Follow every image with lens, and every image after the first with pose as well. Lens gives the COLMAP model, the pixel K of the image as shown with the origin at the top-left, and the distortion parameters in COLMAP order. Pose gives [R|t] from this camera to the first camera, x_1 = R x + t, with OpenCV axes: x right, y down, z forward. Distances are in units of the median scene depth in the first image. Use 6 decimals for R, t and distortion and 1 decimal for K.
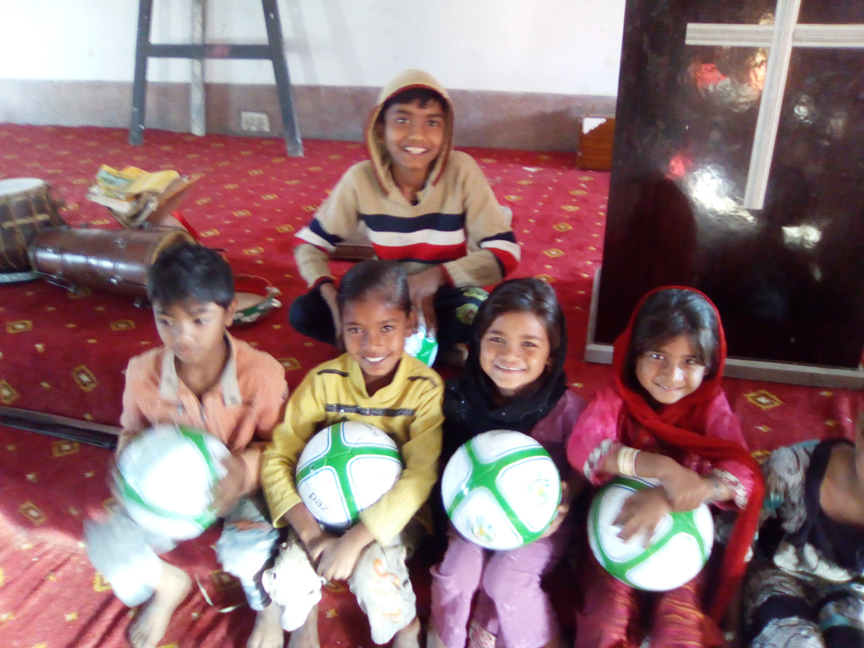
lens RADIAL K [[745.5, 0, 432.0], [0, 745.5, 324.0], [0, 0, 1]] dist [-0.020701, 0.008259]
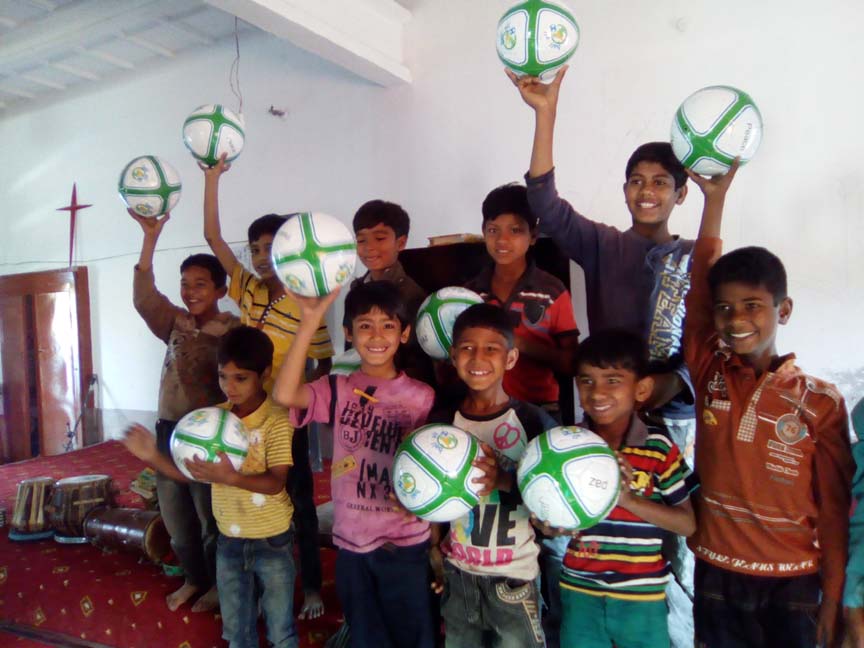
lens RADIAL K [[745.5, 0, 432.0], [0, 745.5, 324.0], [0, 0, 1]] dist [-0.020701, 0.008259]
pose [[0.976373, -0.025988, -0.214523, 0.482297], [-0.069143, 0.902979, -0.424084, 0.130118], [0.204731, 0.428897, 0.879848, -0.356176]]
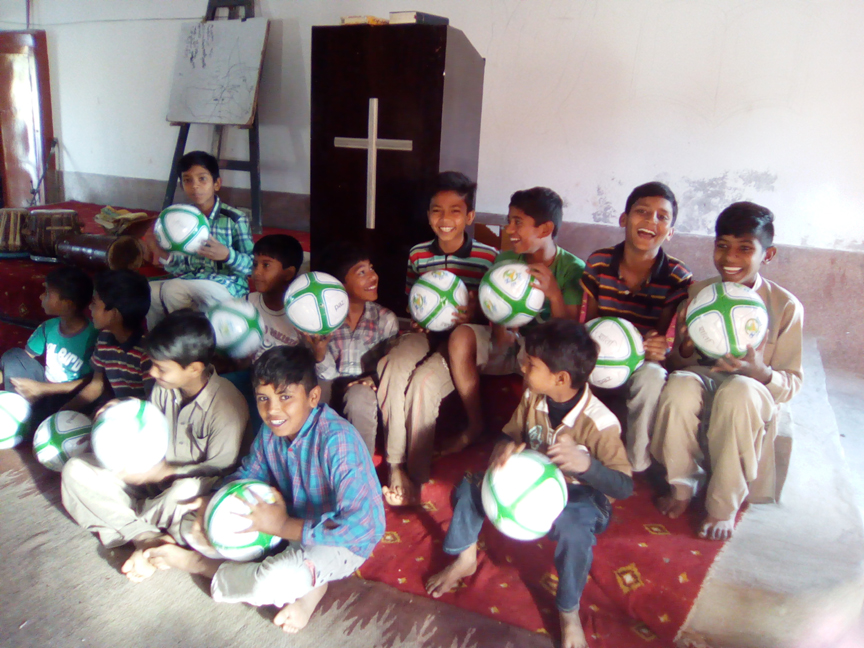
lens RADIAL K [[745.5, 0, 432.0], [0, 745.5, 324.0], [0, 0, 1]] dist [-0.020701, 0.008259]
pose [[0.982425, 0.104939, -0.154365, 0.669245], [-0.135513, 0.969708, -0.203229, 0.339407], [0.128362, 0.220576, 0.966886, -0.604076]]
